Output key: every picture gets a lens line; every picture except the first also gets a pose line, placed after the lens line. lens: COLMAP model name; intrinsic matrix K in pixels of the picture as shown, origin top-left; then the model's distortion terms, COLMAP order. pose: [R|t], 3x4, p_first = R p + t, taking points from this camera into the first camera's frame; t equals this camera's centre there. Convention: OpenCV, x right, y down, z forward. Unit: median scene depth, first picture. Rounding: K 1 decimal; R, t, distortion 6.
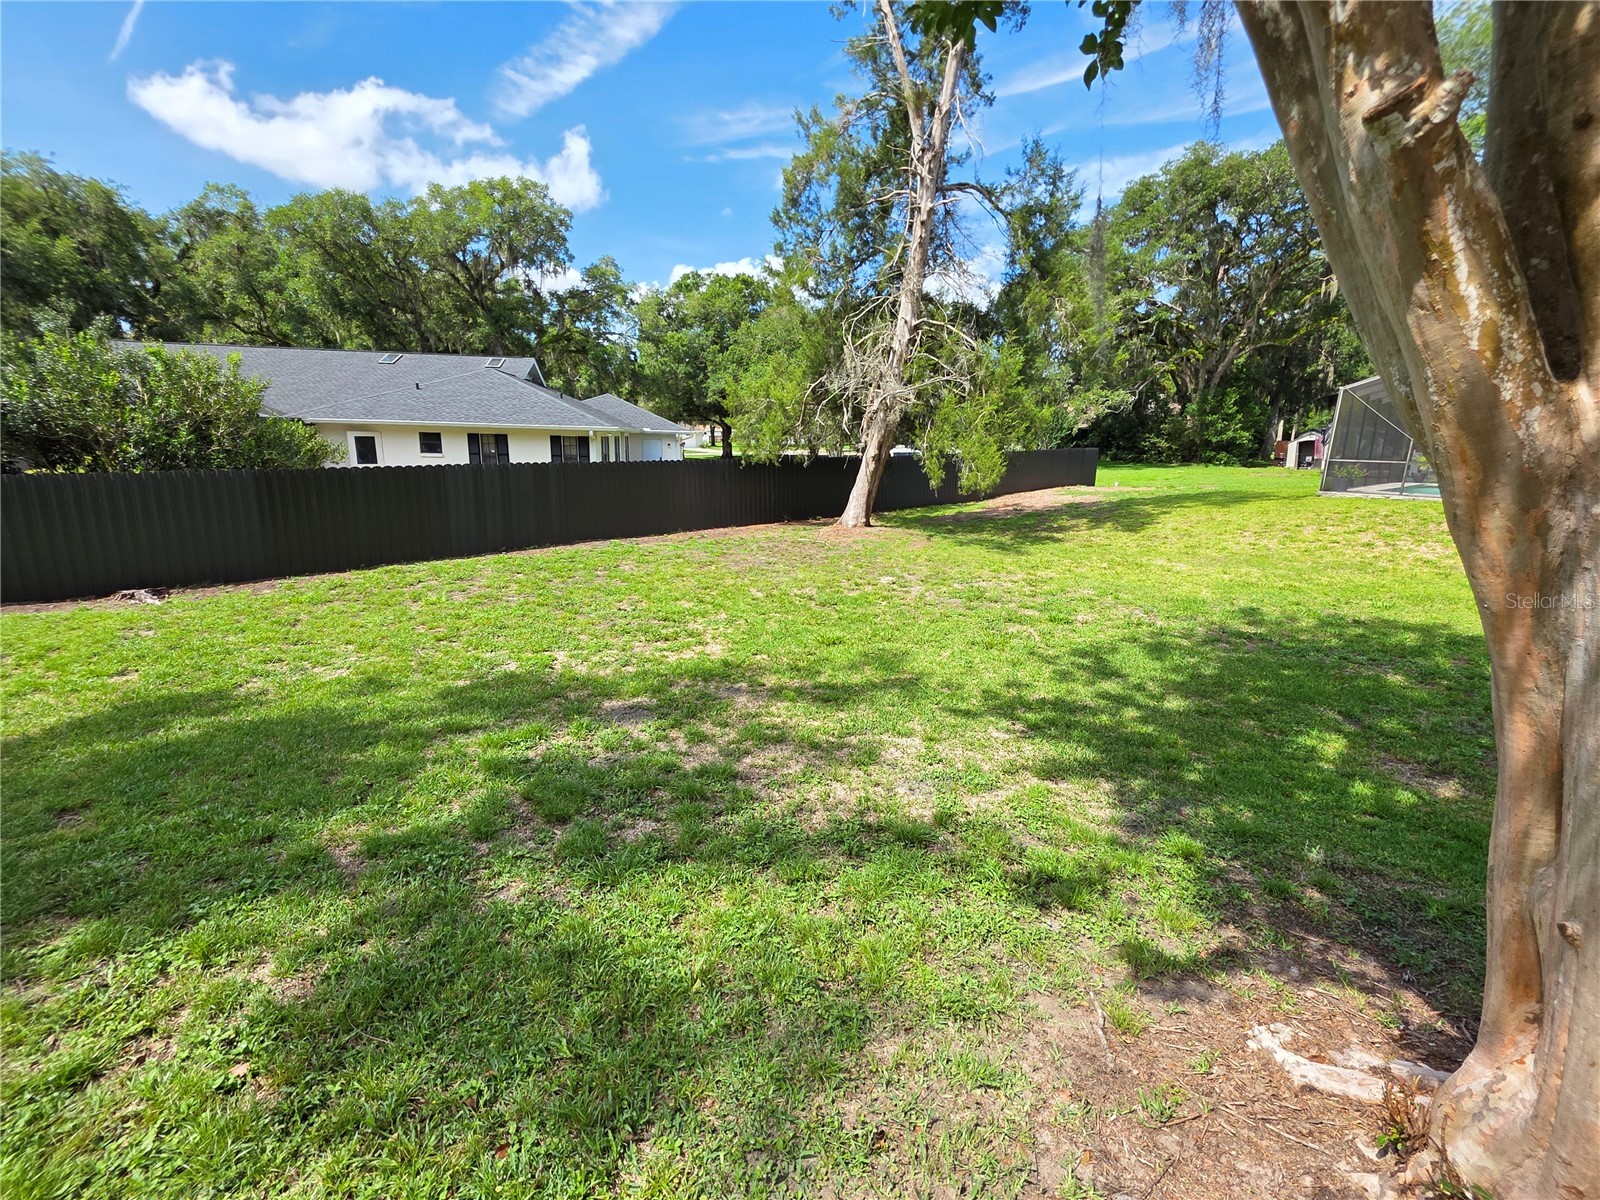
lens RADIAL K [[700.7, 0, 799.4], [0, 700.7, 600.4], [0, 0, 1]] dist [-0.008707, 0.000715]
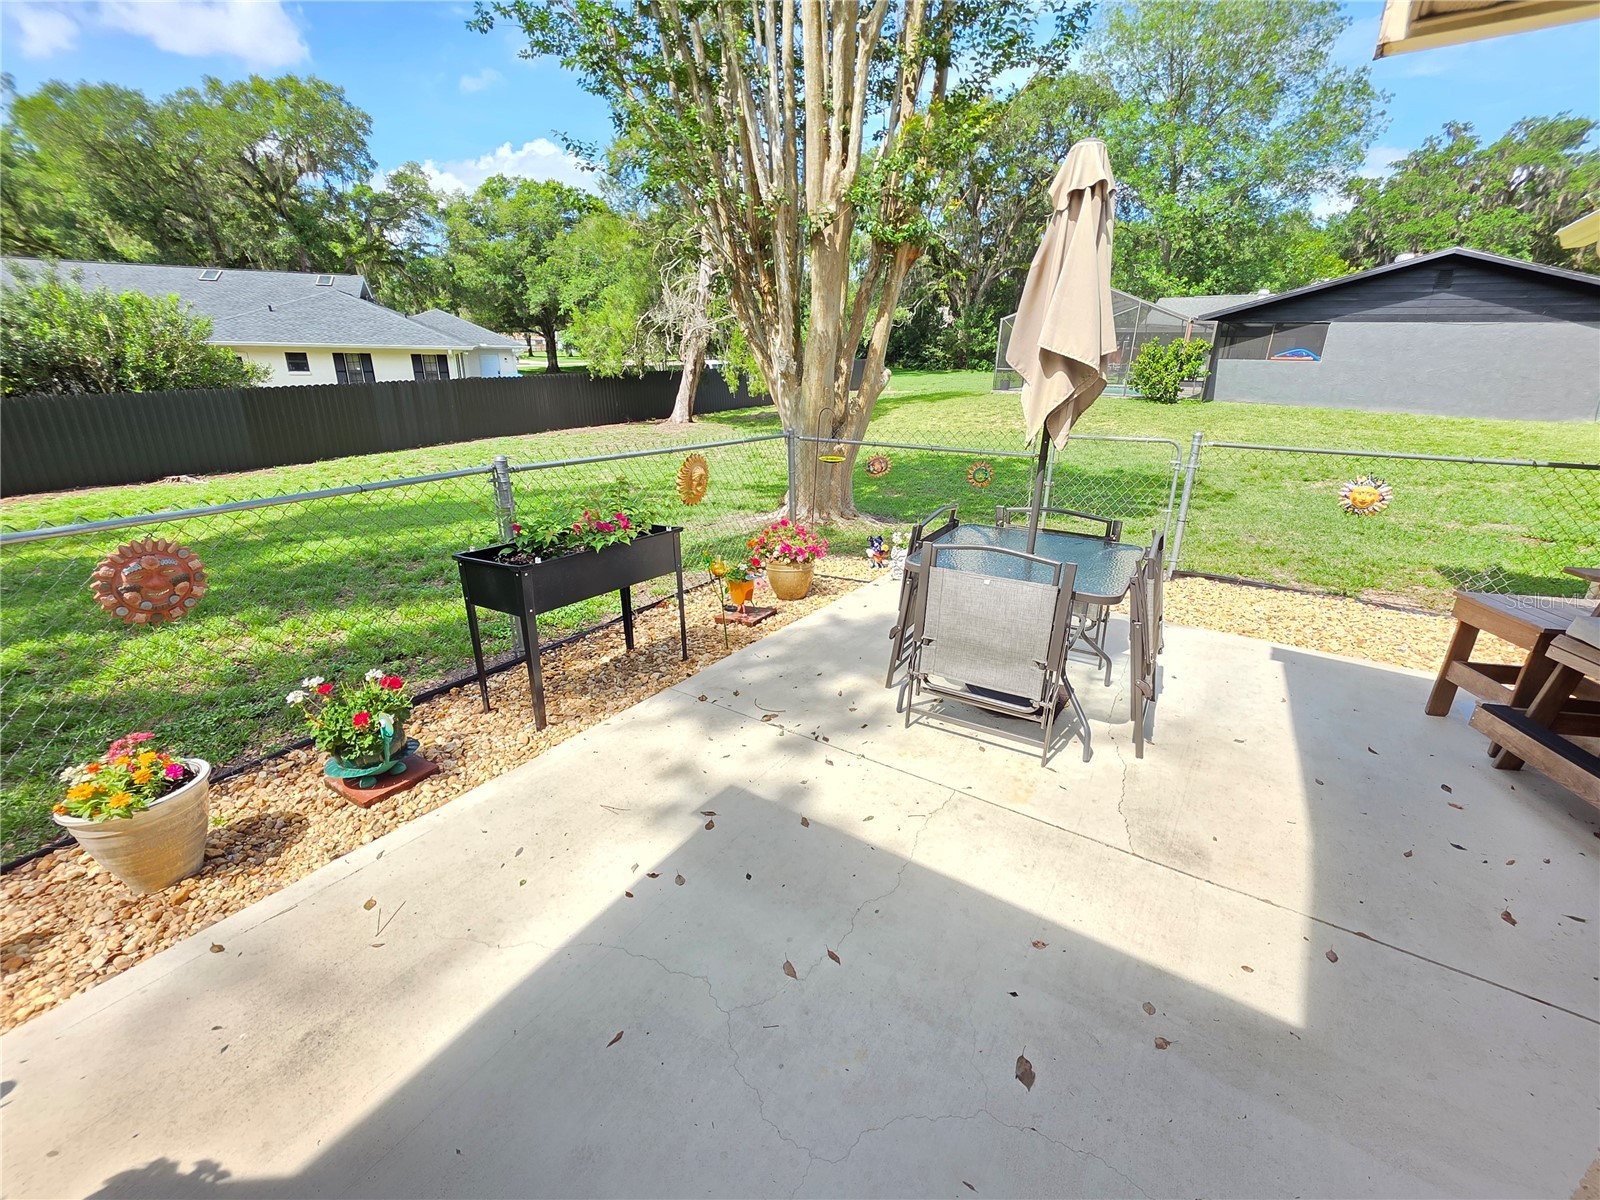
lens RADIAL K [[700.7, 0, 804.3], [0, 700.7, 606.7], [0, 0, 1]] dist [-0.008707, 0.000715]
pose [[0.970599, -0.087933, 0.224066, -0.010096], [0.057880, 0.988832, 0.137336, 0.029397], [-0.233640, -0.120329, 0.964849, -0.165637]]
